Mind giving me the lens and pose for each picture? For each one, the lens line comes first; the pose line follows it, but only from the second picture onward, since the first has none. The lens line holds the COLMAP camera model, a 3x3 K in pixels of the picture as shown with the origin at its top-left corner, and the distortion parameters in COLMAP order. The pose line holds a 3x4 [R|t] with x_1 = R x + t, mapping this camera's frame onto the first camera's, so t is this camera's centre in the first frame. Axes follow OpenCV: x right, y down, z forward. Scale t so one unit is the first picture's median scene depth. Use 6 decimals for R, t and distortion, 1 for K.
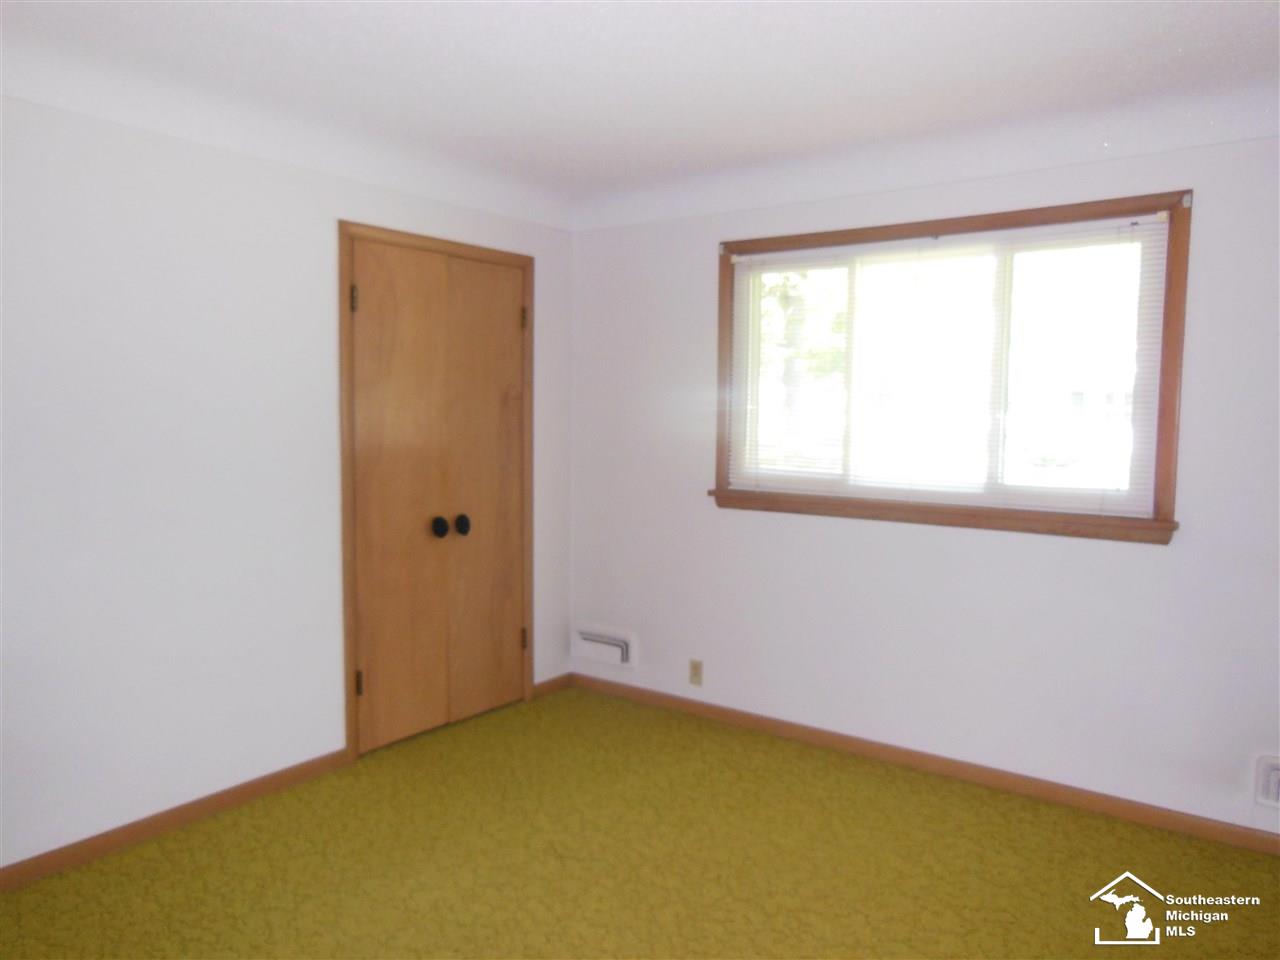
lens RADIAL K [[947.7, 0, 640.0], [0, 947.7, 480.0], [0, 0, 1]] dist [-0.006078, 0.047342]
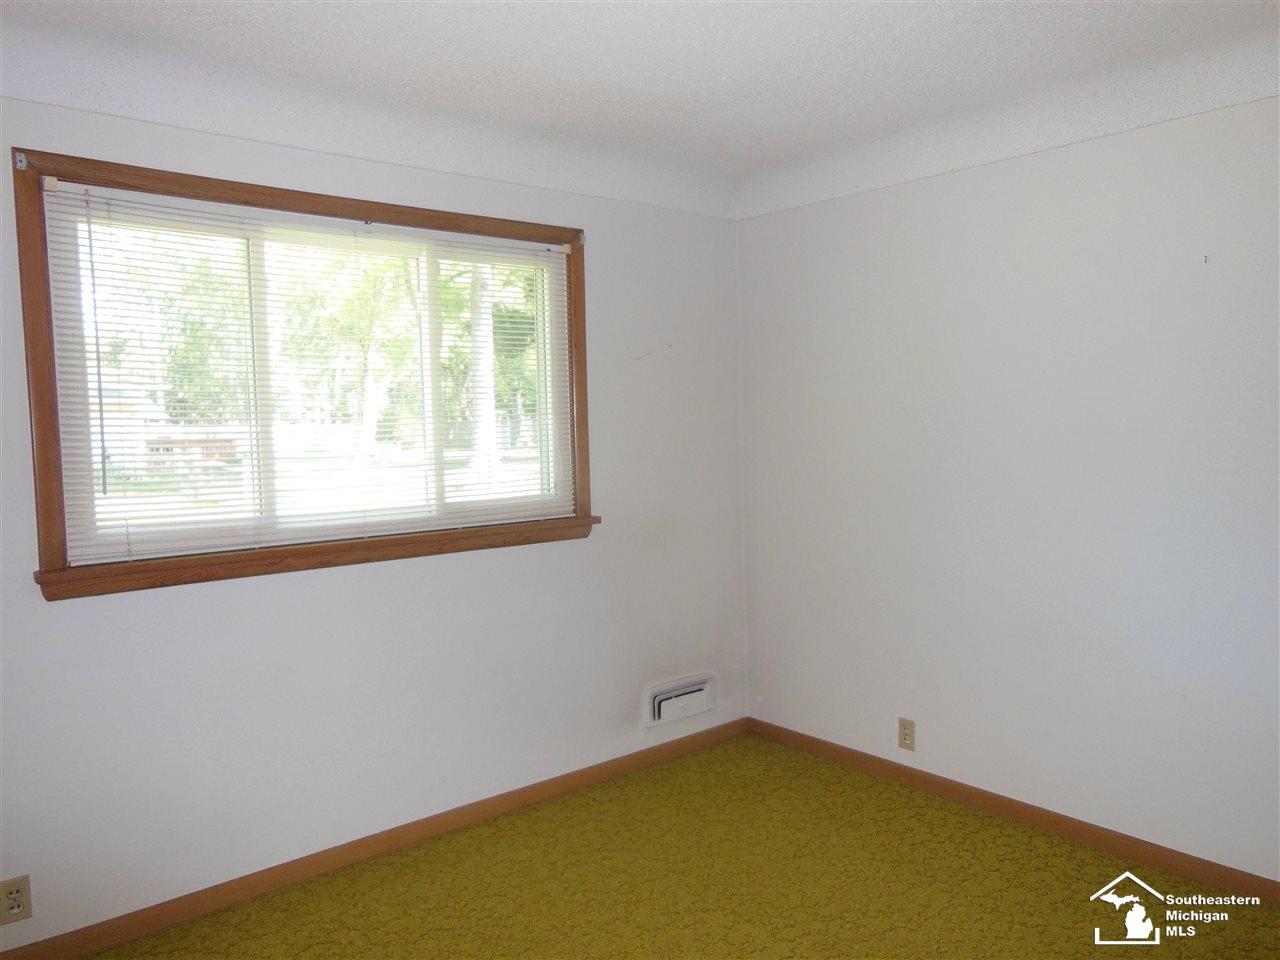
lens RADIAL K [[947.7, 0, 640.0], [0, 947.7, 480.0], [0, 0, 1]] dist [-0.006078, 0.047342]
pose [[0.240203, -0.083800, 0.967099, -0.486589], [0.092684, 0.993695, 0.063084, -0.061542], [-0.966288, 0.074482, 0.246455, 0.598287]]
